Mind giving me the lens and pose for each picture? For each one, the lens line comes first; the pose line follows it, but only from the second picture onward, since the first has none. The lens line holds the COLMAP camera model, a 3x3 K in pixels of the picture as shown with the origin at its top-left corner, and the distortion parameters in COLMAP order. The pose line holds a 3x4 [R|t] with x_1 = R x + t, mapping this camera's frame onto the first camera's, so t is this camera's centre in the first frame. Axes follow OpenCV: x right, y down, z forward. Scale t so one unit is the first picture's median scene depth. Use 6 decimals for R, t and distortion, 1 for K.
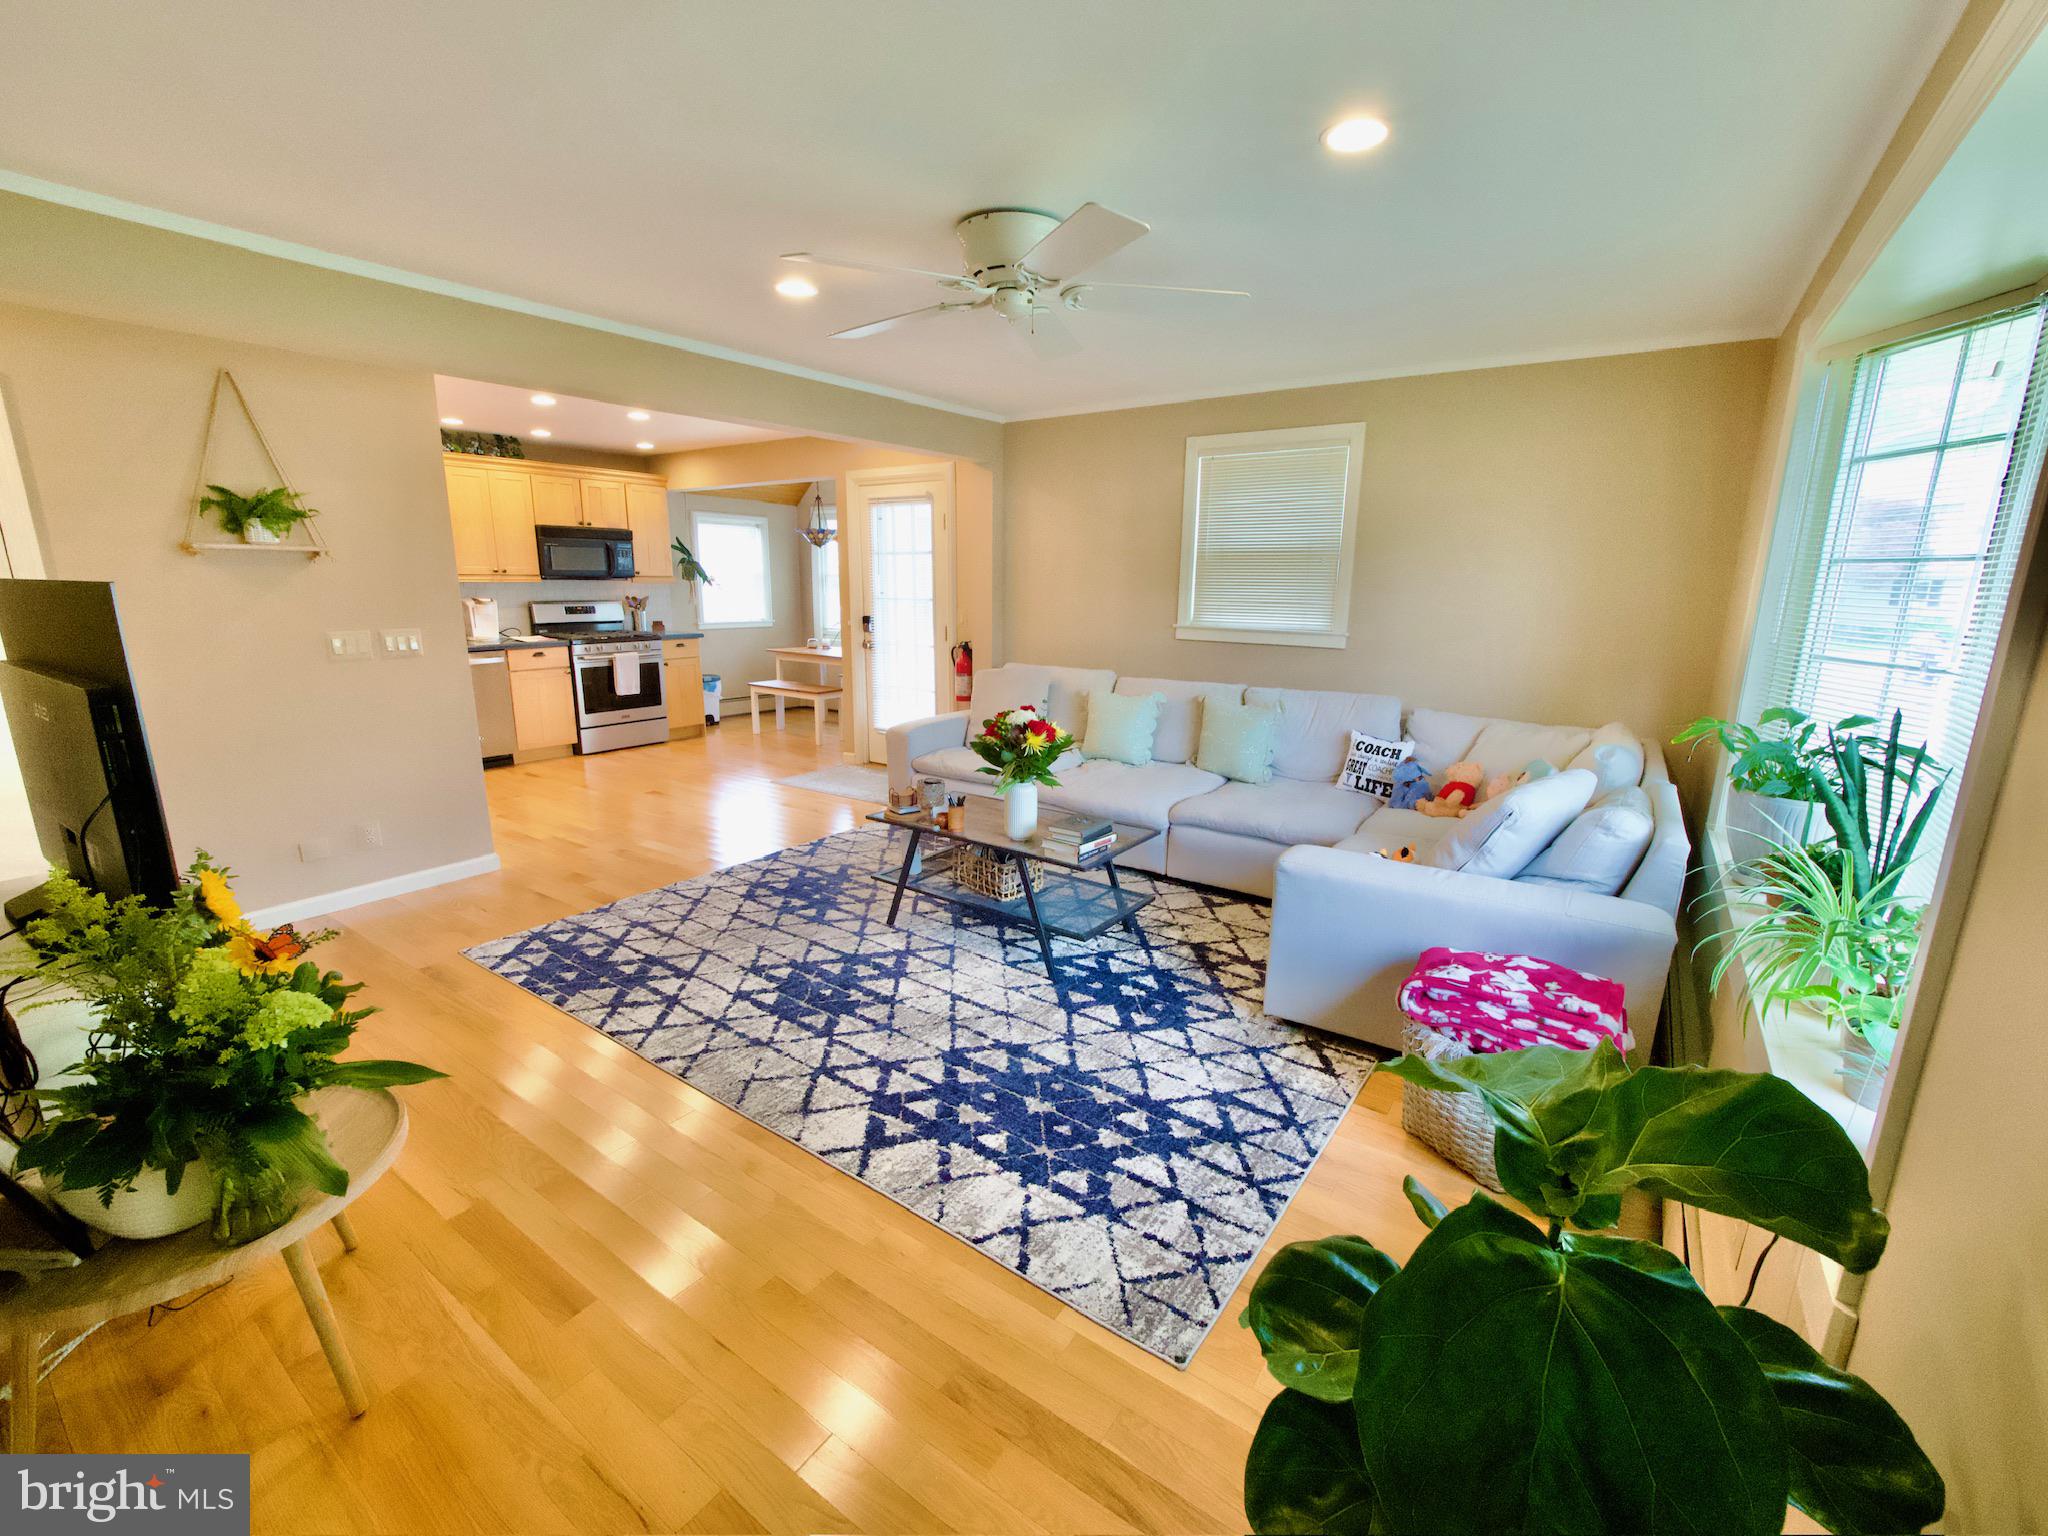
lens RADIAL K [[865.2, 0, 1039.8], [0, 865.2, 773.8], [0, 0, 1]] dist [-0.007930, 0.000205]
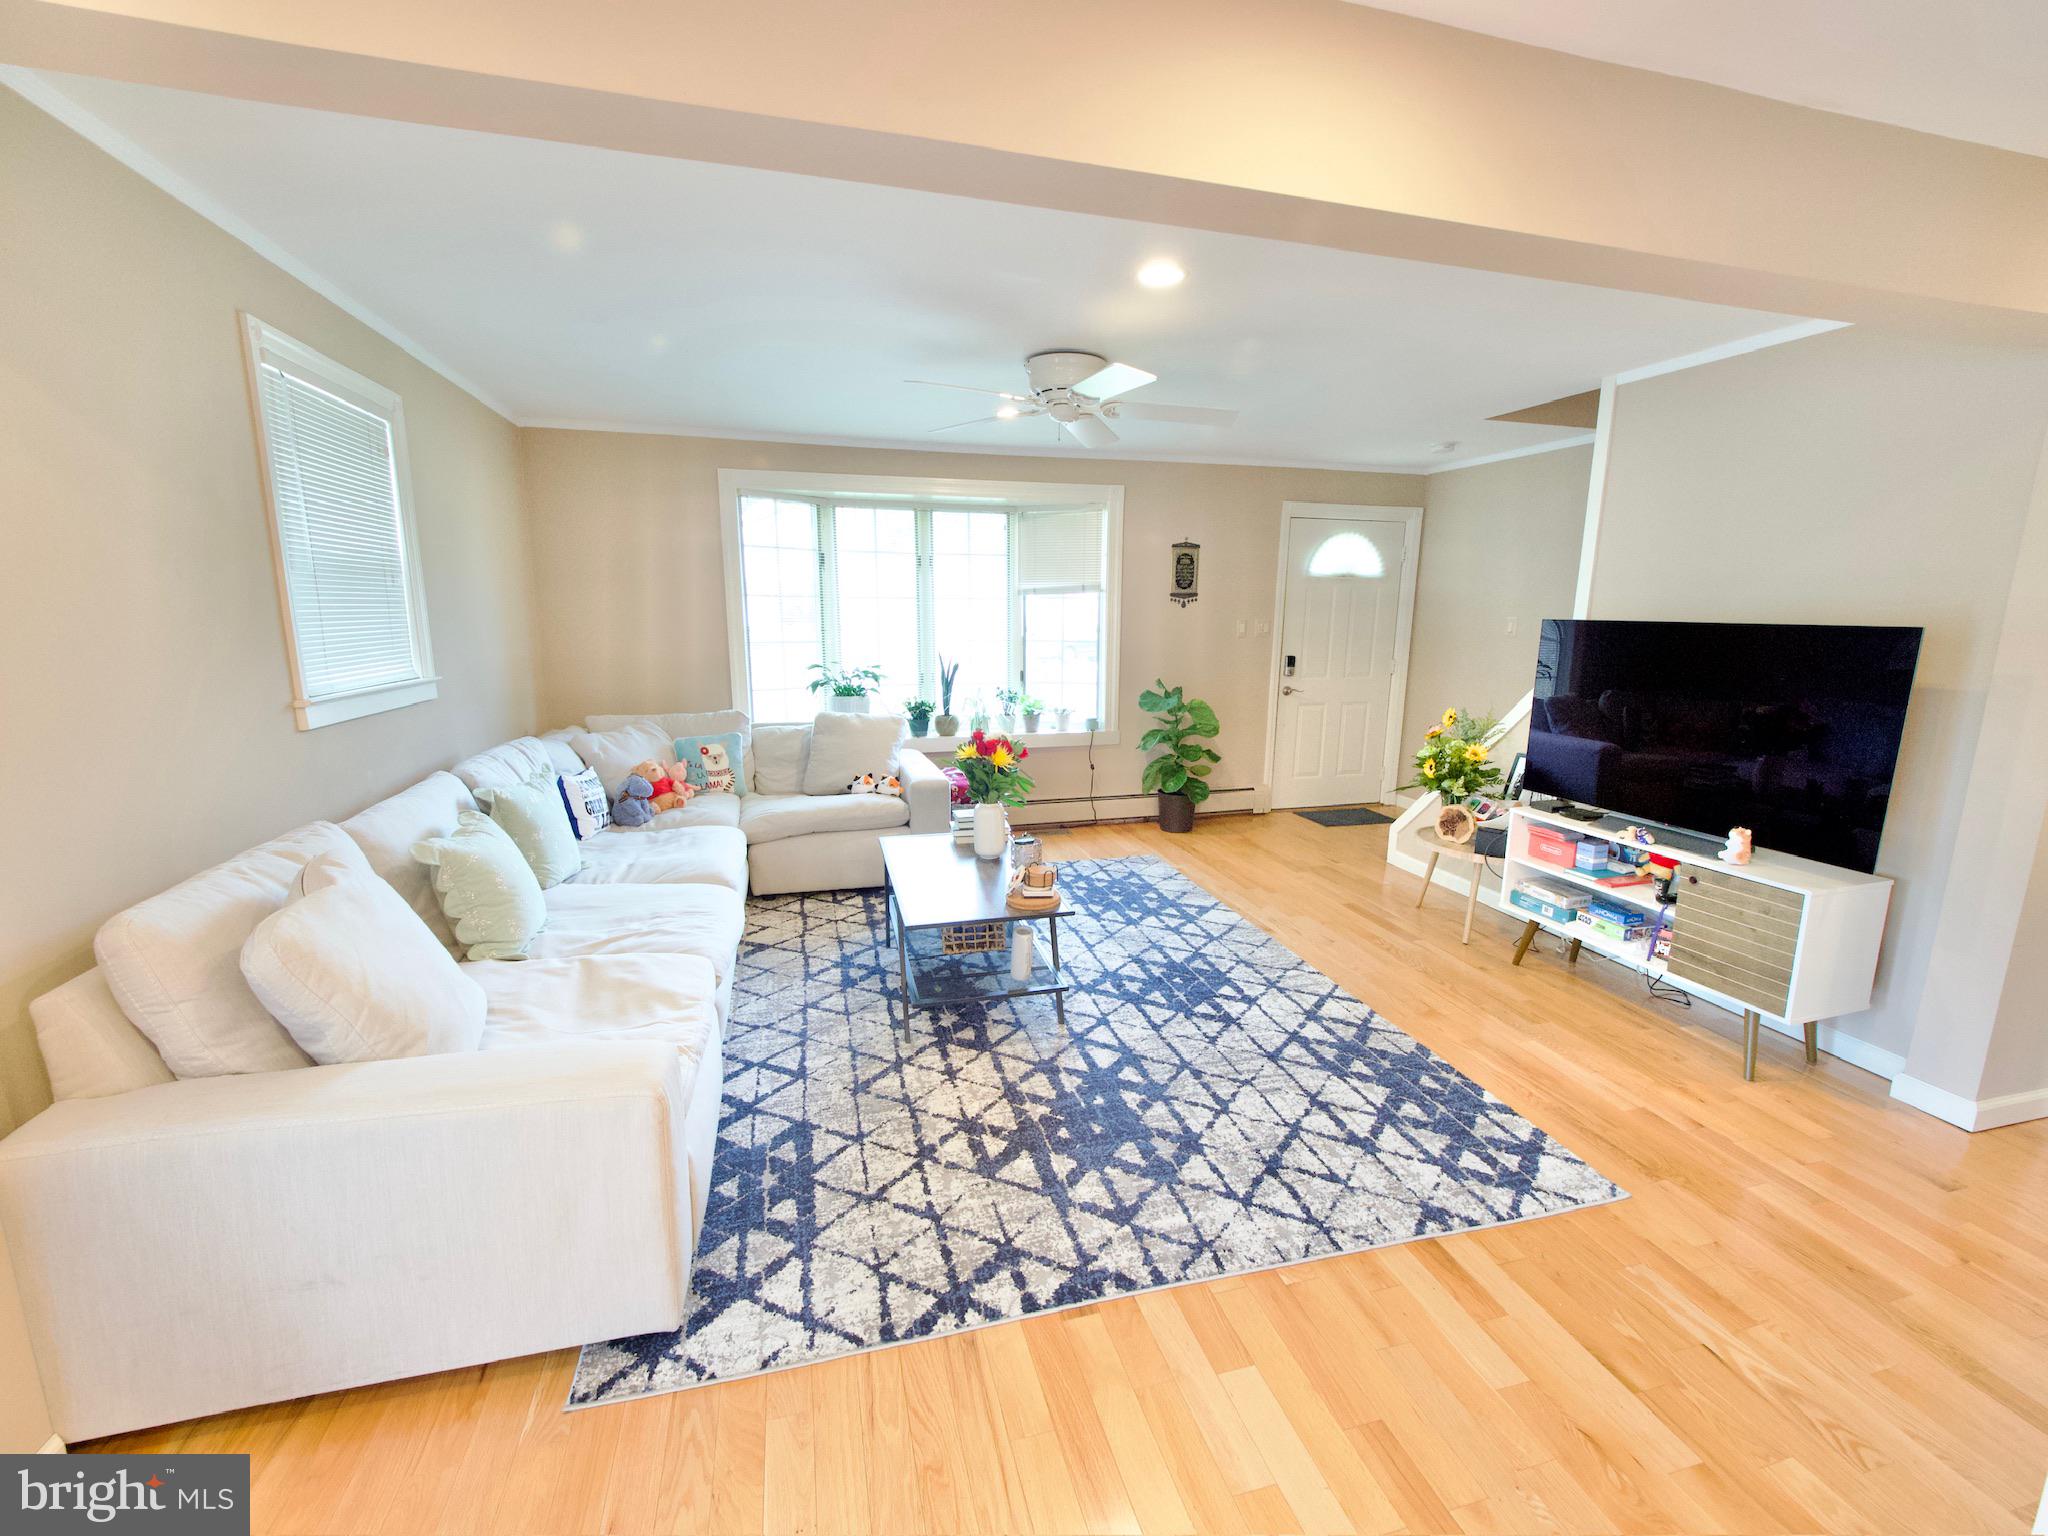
lens RADIAL K [[865.2, 0, 1023.6], [0, 865.2, 773.6], [0, 0, 1]] dist [-0.007930, 0.000205]
pose [[-0.763157, -0.136393, 0.631655, -0.752619], [0.130557, 0.924772, 0.357422, -0.416006], [-0.632887, 0.355236, -0.687940, 1.770310]]
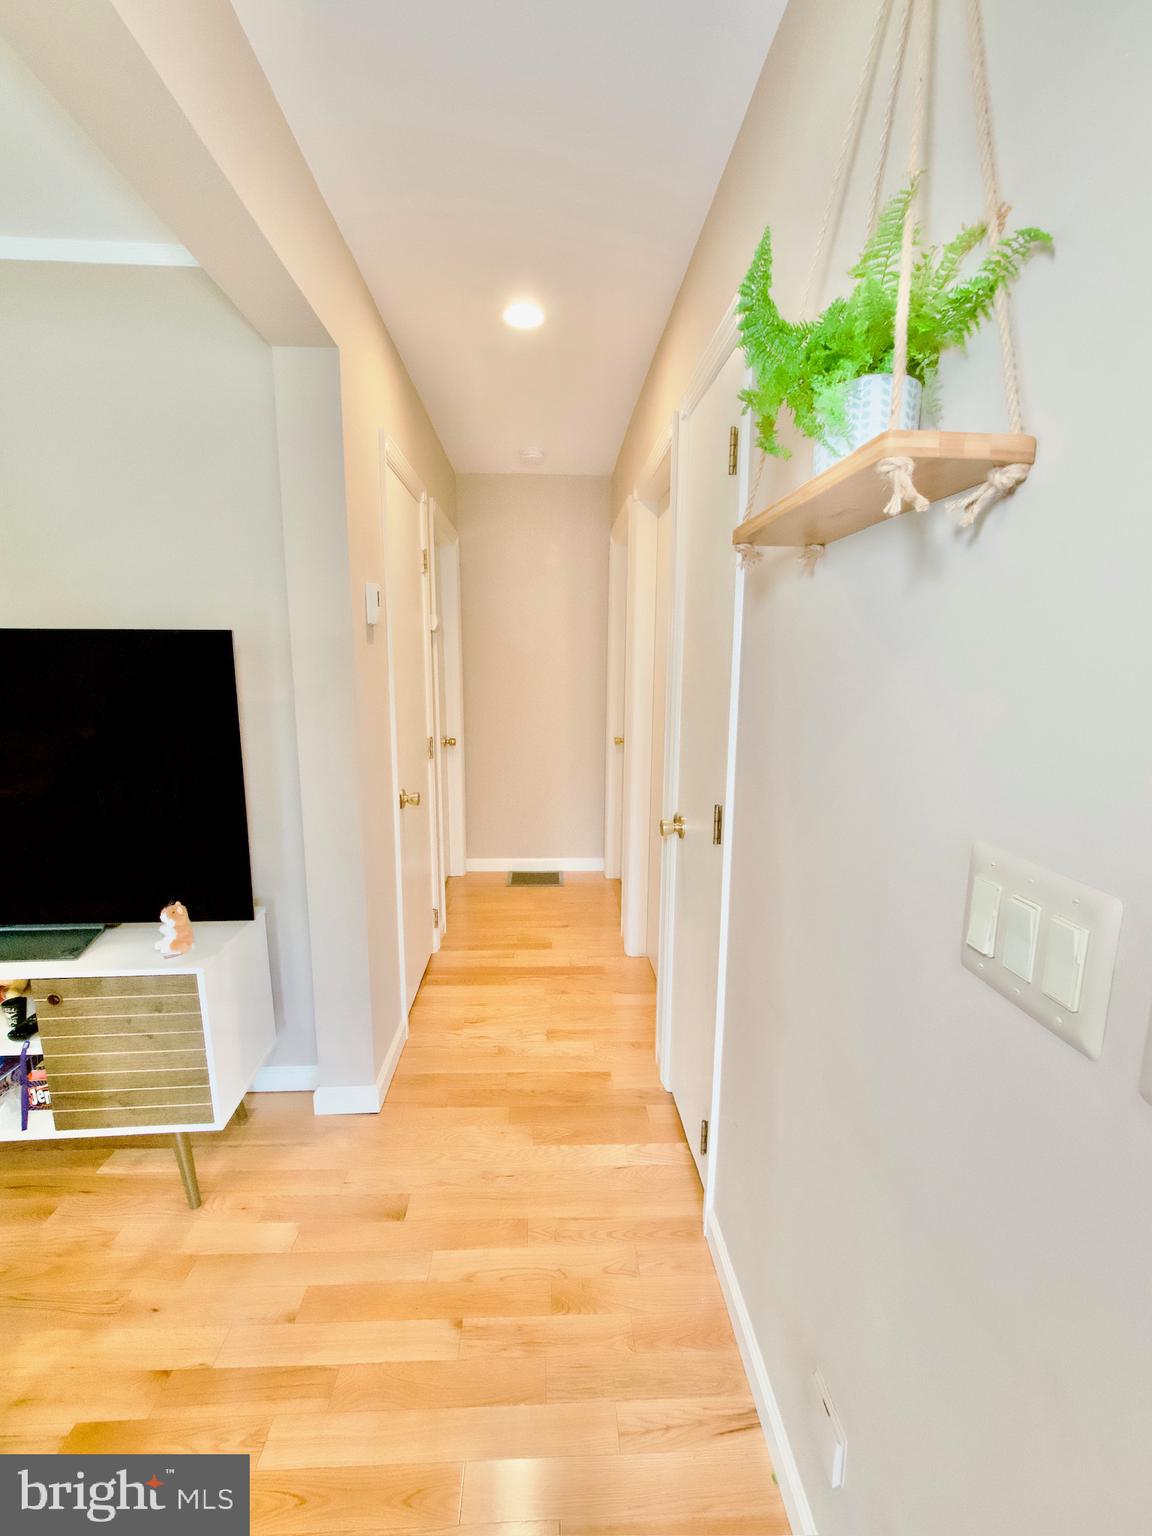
lens RADIAL K [[648.9, 0, 579.3], [0, 648.9, 766.2], [0, 0, 1]] dist [-0.007930, 0.000205]
pose [[-0.785595, 0.087783, -0.612483, -0.761499], [-0.162397, 0.925929, 0.341003, -0.278771], [0.597050, 0.367355, -0.713149, 1.249729]]
